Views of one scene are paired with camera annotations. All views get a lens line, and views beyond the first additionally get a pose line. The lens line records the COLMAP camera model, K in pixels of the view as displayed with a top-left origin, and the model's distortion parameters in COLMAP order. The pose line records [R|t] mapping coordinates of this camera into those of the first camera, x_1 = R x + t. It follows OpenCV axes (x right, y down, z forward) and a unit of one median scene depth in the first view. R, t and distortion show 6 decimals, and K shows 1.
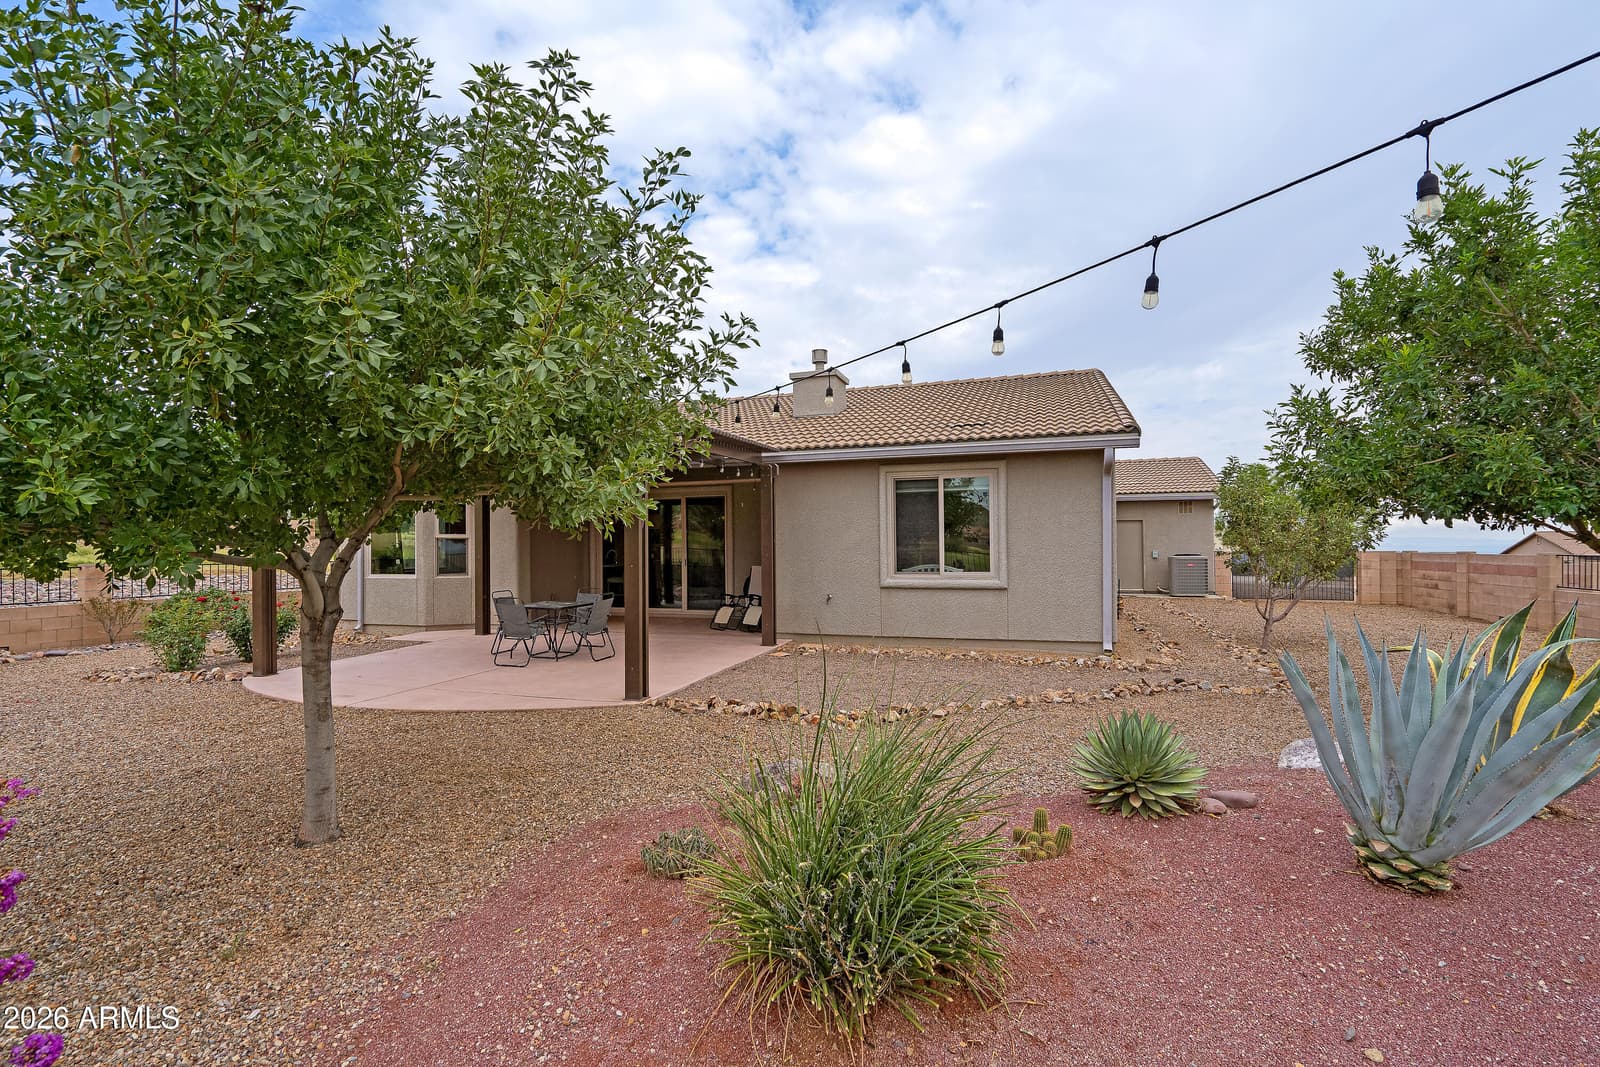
lens RADIAL K [[789.8, 0, 790.1], [0, 789.8, 534.0], [0, 0, 1]] dist [-0.003929, 0.000186]
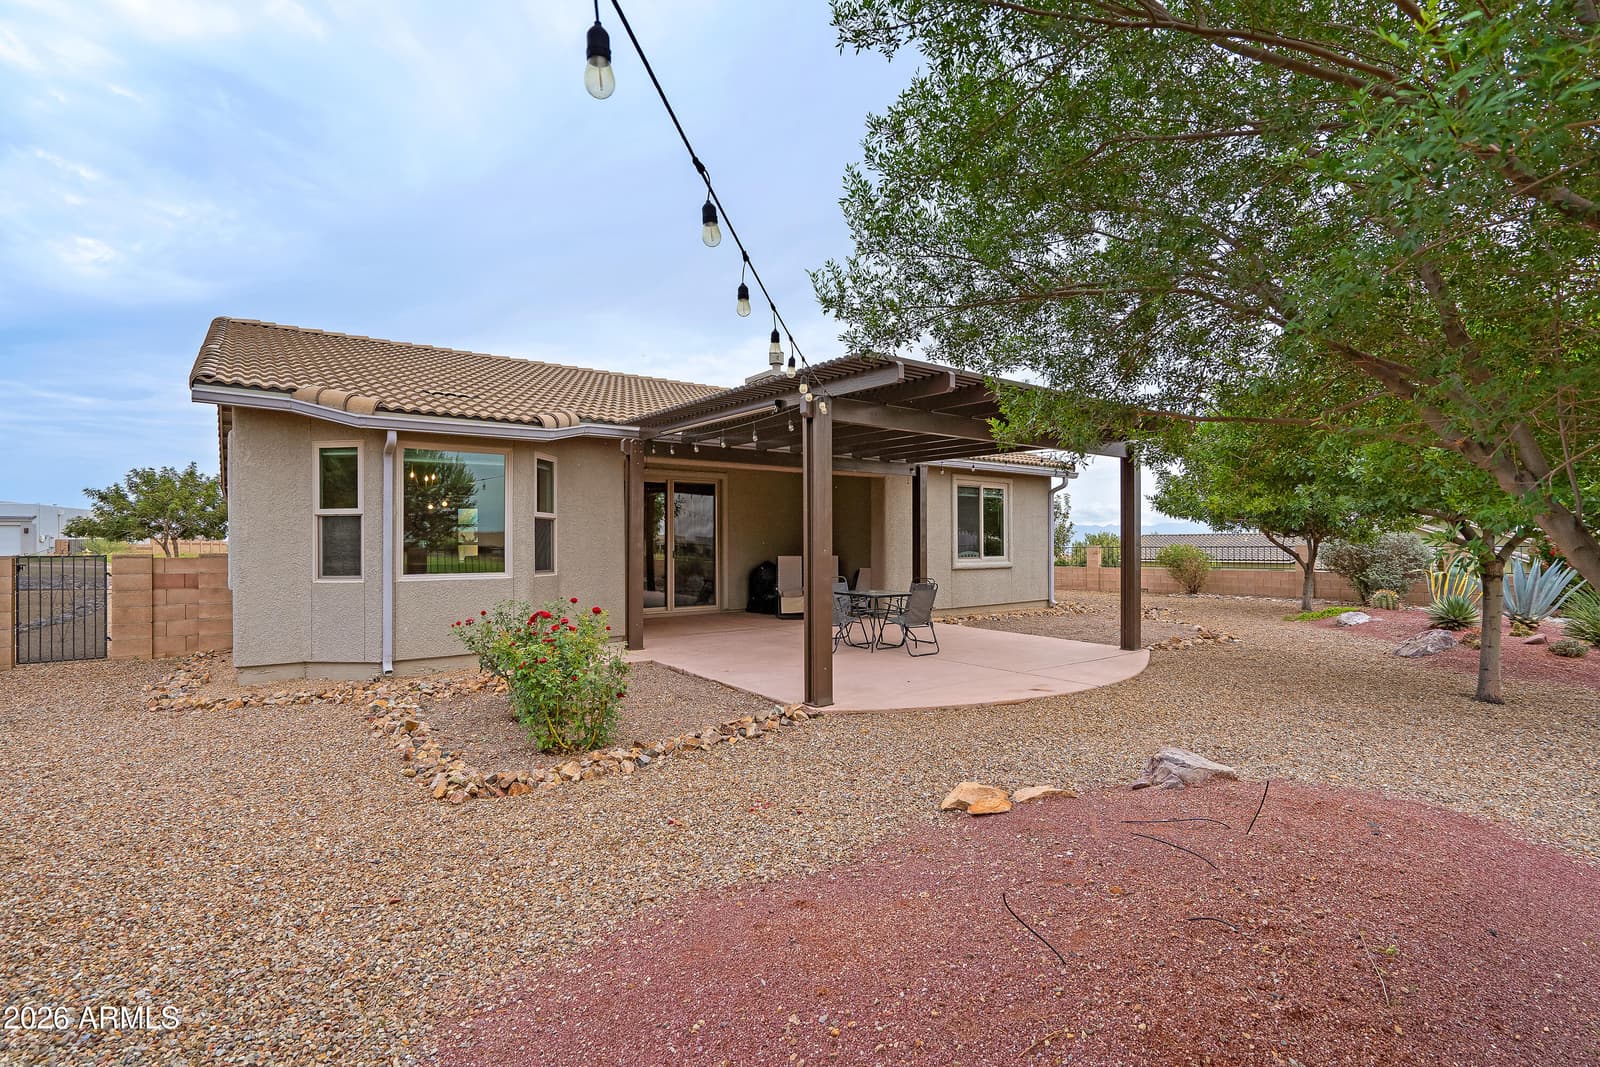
lens RADIAL K [[789.8, 0, 790.1], [0, 789.8, 534.0], [0, 0, 1]] dist [-0.003929, 0.000186]
pose [[0.540550, 0.011054, 0.841239, -1.118956], [-0.024116, 0.999706, 0.002360, 0.013713], [-0.840966, -0.021563, 0.540658, 0.543286]]
